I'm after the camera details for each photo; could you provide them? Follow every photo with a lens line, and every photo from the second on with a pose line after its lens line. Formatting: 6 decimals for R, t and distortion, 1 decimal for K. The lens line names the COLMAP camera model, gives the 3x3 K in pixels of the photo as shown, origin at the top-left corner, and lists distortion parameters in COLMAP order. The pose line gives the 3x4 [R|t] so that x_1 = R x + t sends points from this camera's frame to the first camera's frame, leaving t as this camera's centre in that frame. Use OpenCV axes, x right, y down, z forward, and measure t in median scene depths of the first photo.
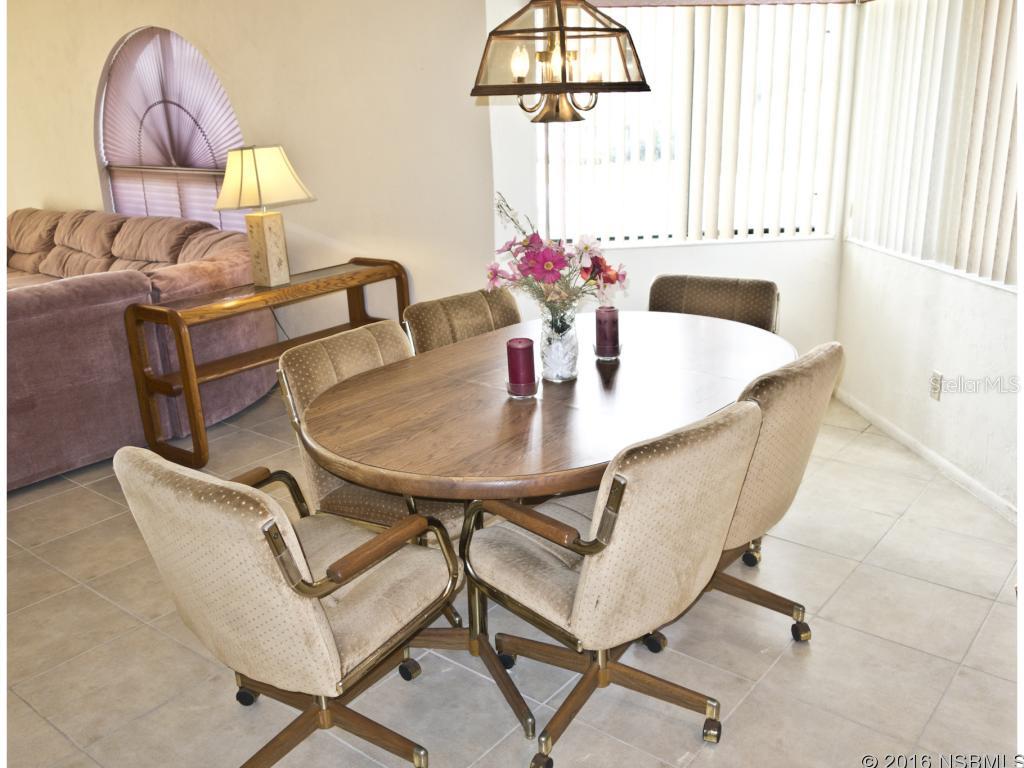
lens RADIAL K [[897.6, 0, 515.4], [0, 897.6, 386.9], [0, 0, 1]] dist [0.007958, -0.020587]
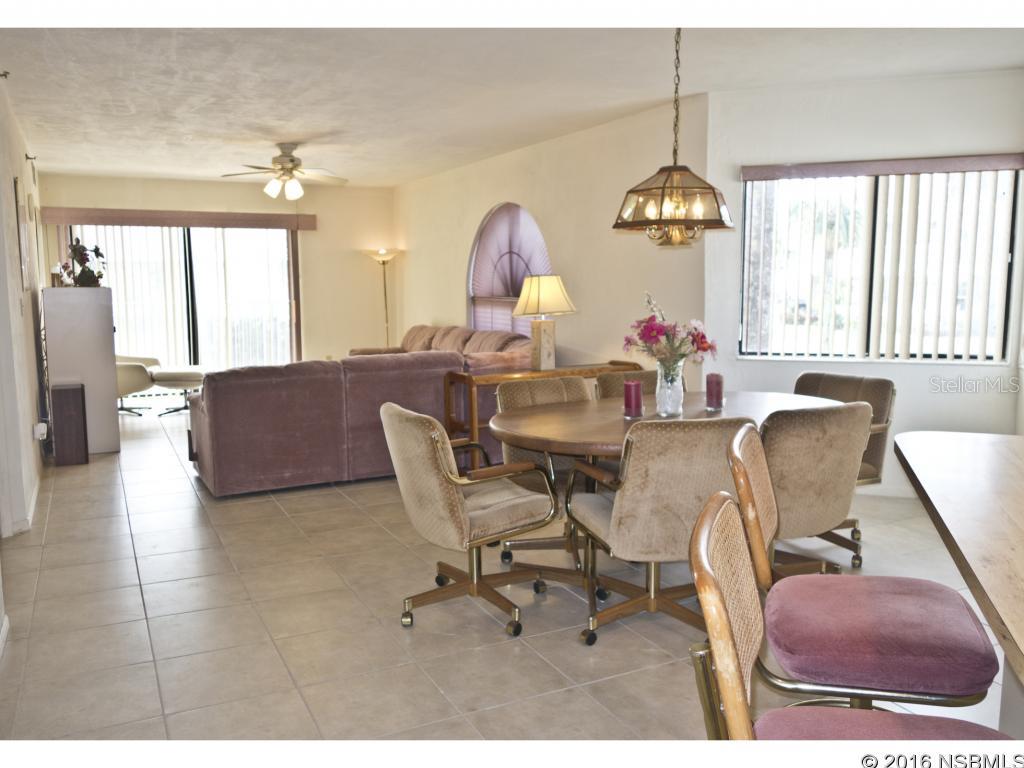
lens RADIAL K [[821.8, 0, 499.5], [0, 821.8, 381.8], [0, 0, 1]] dist [0.006207, -0.018271]
pose [[0.906478, 0.075380, -0.415470, 0.202630], [-0.146936, 0.978754, -0.143008, 0.097980], [0.395863, 0.190681, 0.898295, -0.190594]]
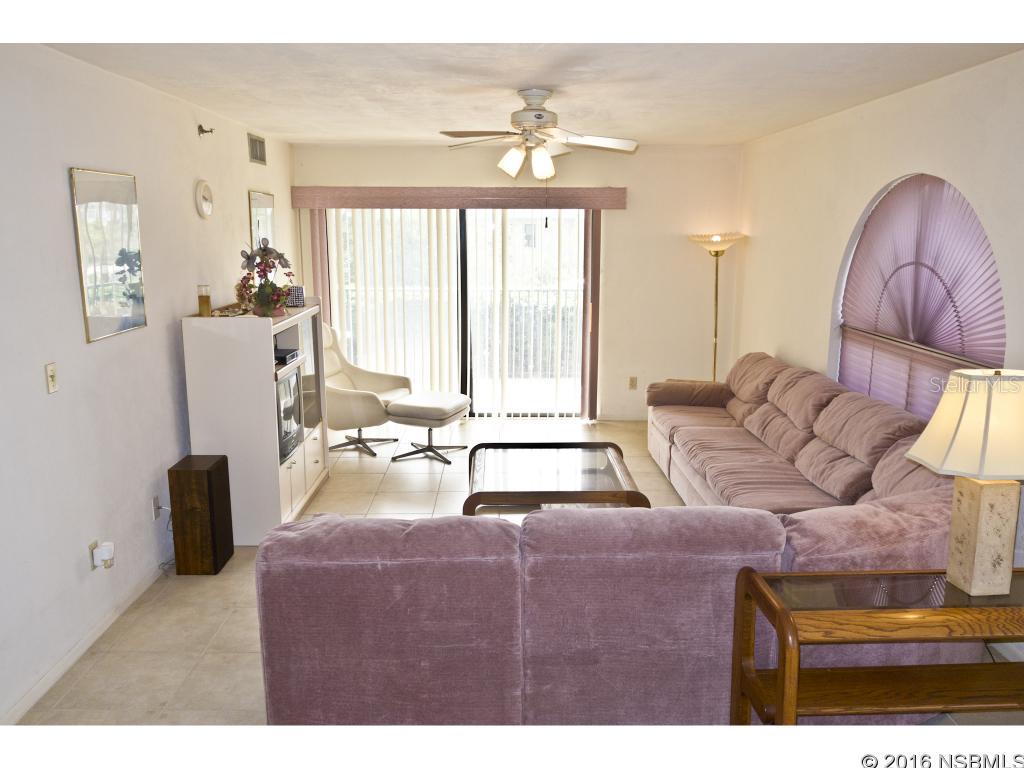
lens RADIAL K [[821.8, 0, 508.3], [0, 821.8, 388.1], [0, 0, 1]] dist [0.006207, -0.018271]
pose [[0.643382, 0.171773, -0.746025, -0.077963], [-0.251956, 0.967723, 0.005529, -0.160909], [0.722895, 0.184409, 0.665895, 0.354549]]
